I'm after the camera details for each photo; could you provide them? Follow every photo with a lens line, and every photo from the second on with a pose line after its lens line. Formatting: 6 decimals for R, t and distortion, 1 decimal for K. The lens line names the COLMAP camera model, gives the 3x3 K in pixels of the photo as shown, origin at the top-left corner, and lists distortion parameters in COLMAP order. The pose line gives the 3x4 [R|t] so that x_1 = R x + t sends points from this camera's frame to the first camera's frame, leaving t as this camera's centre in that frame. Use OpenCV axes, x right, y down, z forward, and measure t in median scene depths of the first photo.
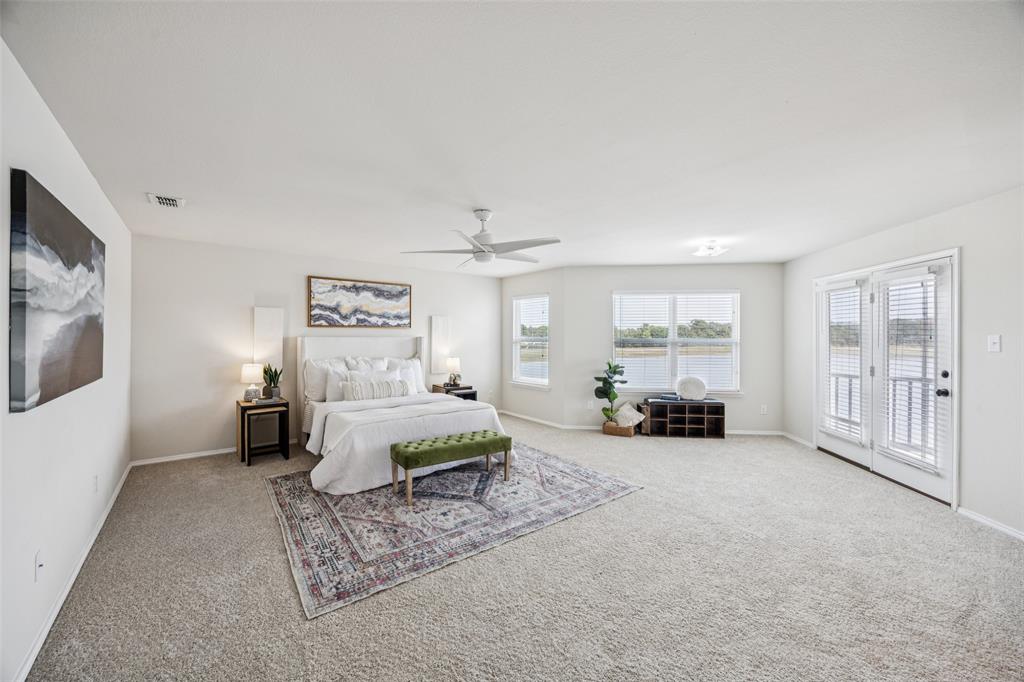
lens RADIAL K [[390.9, 0, 511.3], [0, 390.9, 338.4], [0, 0, 1]] dist [0.010184, -0.001282]
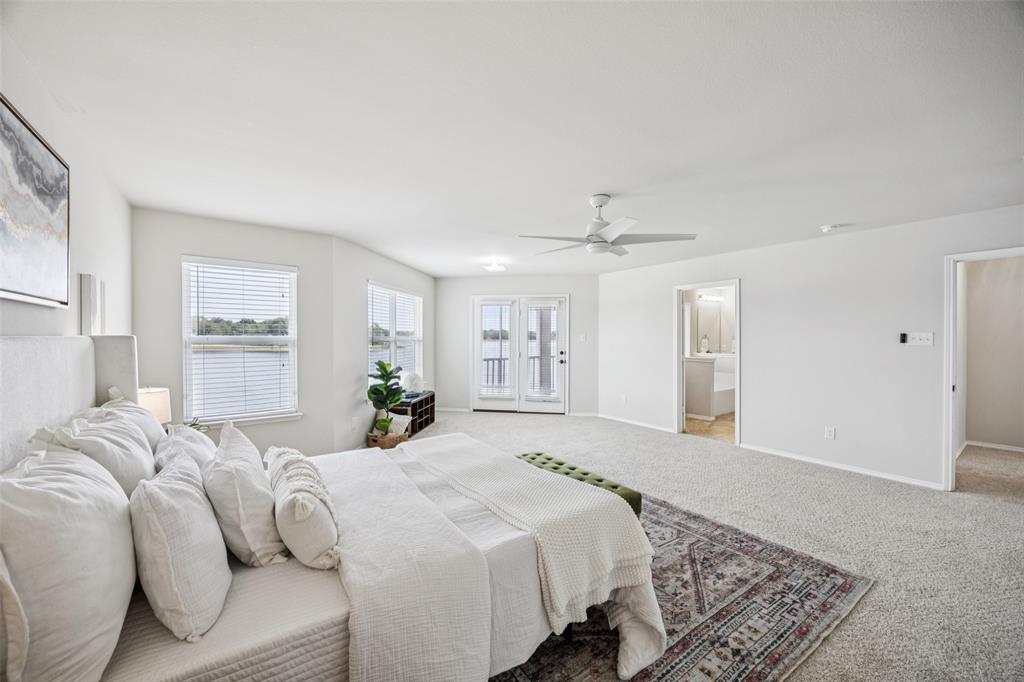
lens RADIAL K [[390.9, 0, 511.7], [0, 390.9, 339.2], [0, 0, 1]] dist [0.010184, -0.001282]
pose [[0.036298, -0.012019, 0.999269, -1.123597], [0.000615, 0.999928, 0.012005, -0.009175], [-0.999341, 0.000179, 0.036303, 1.332066]]
